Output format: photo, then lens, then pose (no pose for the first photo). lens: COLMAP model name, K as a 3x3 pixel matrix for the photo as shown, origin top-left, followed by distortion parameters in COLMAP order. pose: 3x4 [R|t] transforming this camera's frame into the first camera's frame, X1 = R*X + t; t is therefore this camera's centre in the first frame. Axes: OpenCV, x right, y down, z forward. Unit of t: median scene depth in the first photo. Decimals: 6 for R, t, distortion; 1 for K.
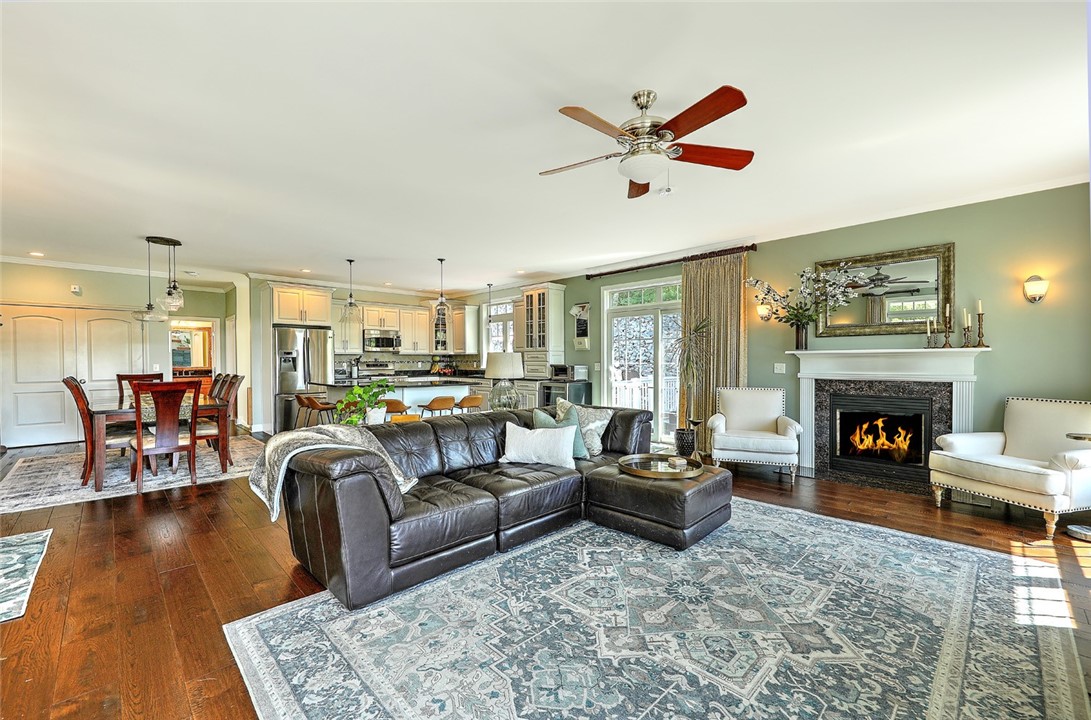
lens RADIAL K [[446.9, 0, 545.3], [0, 446.9, 363.0], [0, 0, 1]] dist [0.002322, -0.000266]
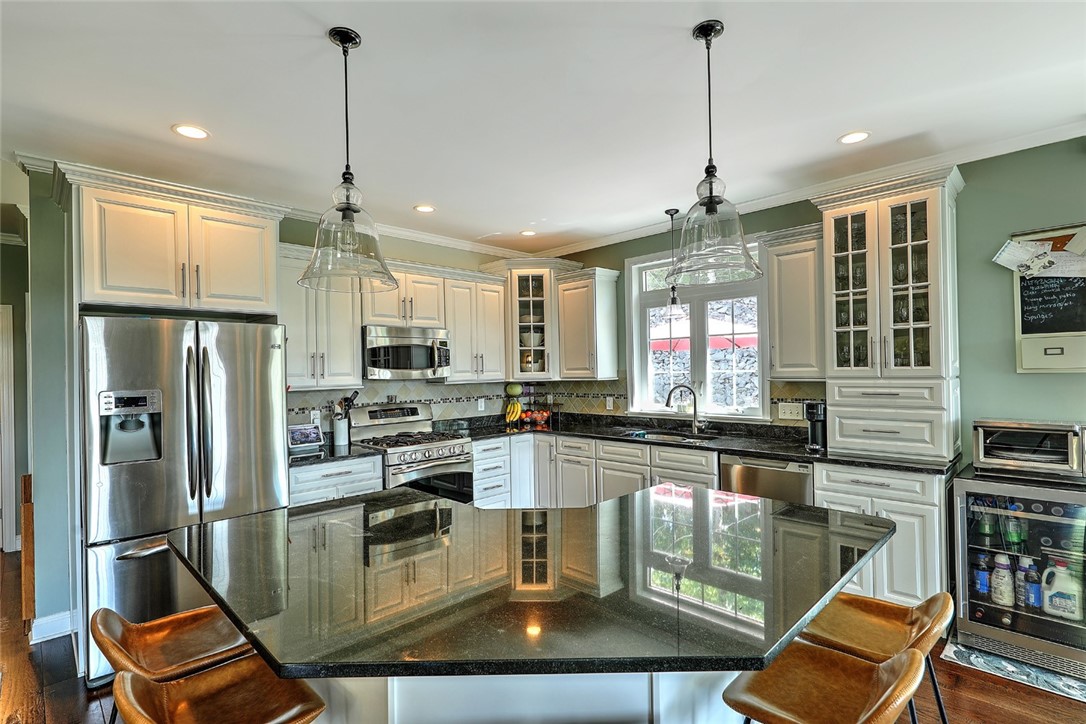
lens RADIAL K [[514.8, 0, 549.6], [0, 514.8, 367.3], [0, 0, 1]] dist [0.000728, 0.000095]
pose [[0.999665, -0.016665, 0.019786, -0.285542], [0.016901, 0.999787, -0.011839, -0.034083], [-0.019584, 0.012170, 0.999734, 0.616414]]
